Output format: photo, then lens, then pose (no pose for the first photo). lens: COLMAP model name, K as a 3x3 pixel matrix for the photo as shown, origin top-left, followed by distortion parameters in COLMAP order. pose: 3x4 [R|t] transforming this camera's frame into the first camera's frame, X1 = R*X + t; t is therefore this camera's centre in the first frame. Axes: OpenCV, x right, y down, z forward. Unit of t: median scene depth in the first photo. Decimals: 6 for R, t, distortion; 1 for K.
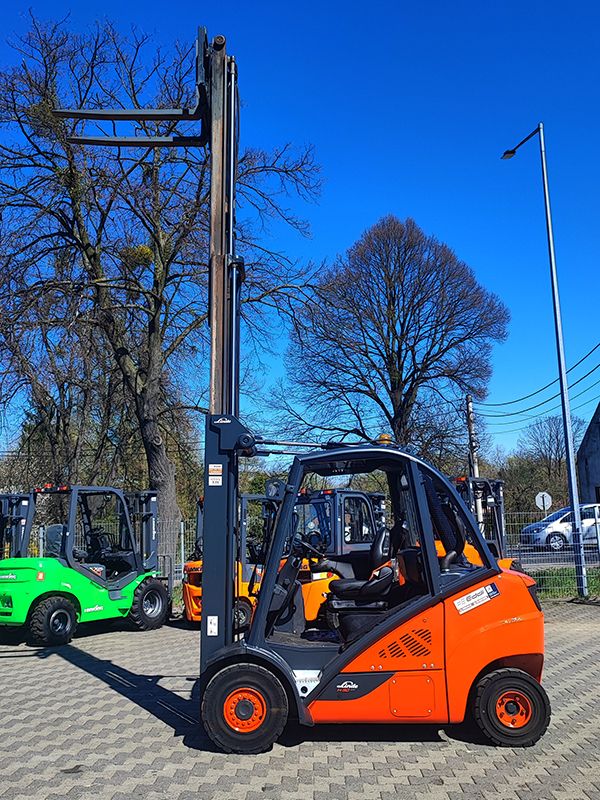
lens RADIAL K [[836.9, 0, 300.0], [0, 836.9, 400.0], [0, 0, 1]] dist [0.039497, -0.006657]
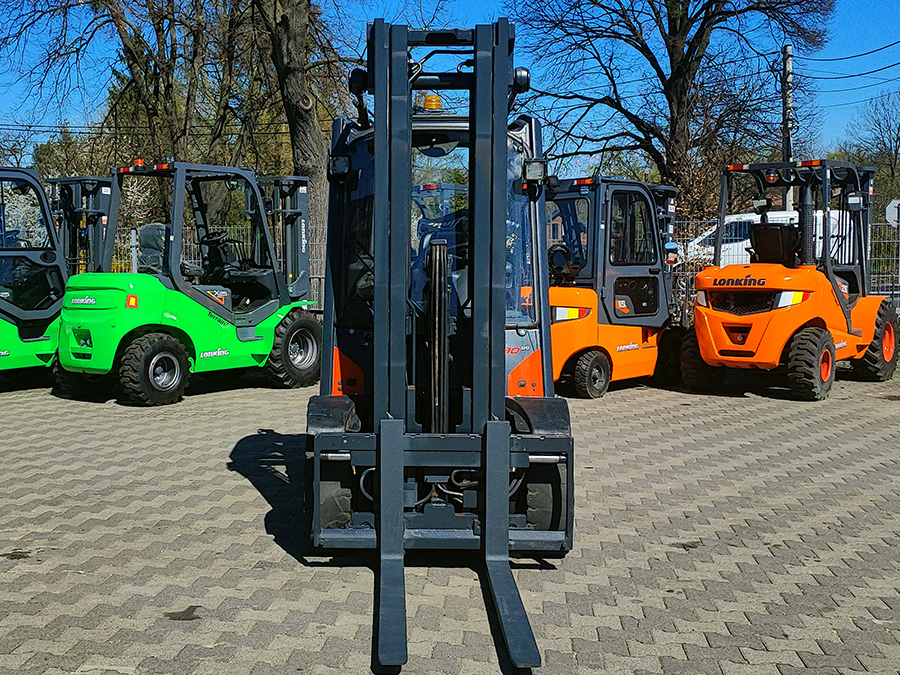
lens RADIAL K [[1185.8, 0, 381.7], [0, 1185.8, 307.2], [0, 0, 1]] dist [0.152728, -0.527523]
pose [[0.994949, 0.028491, -0.096258, -0.027076], [-0.009011, 0.980355, 0.197035, 0.028928], [0.099981, -0.195172, 0.975660, 0.113995]]
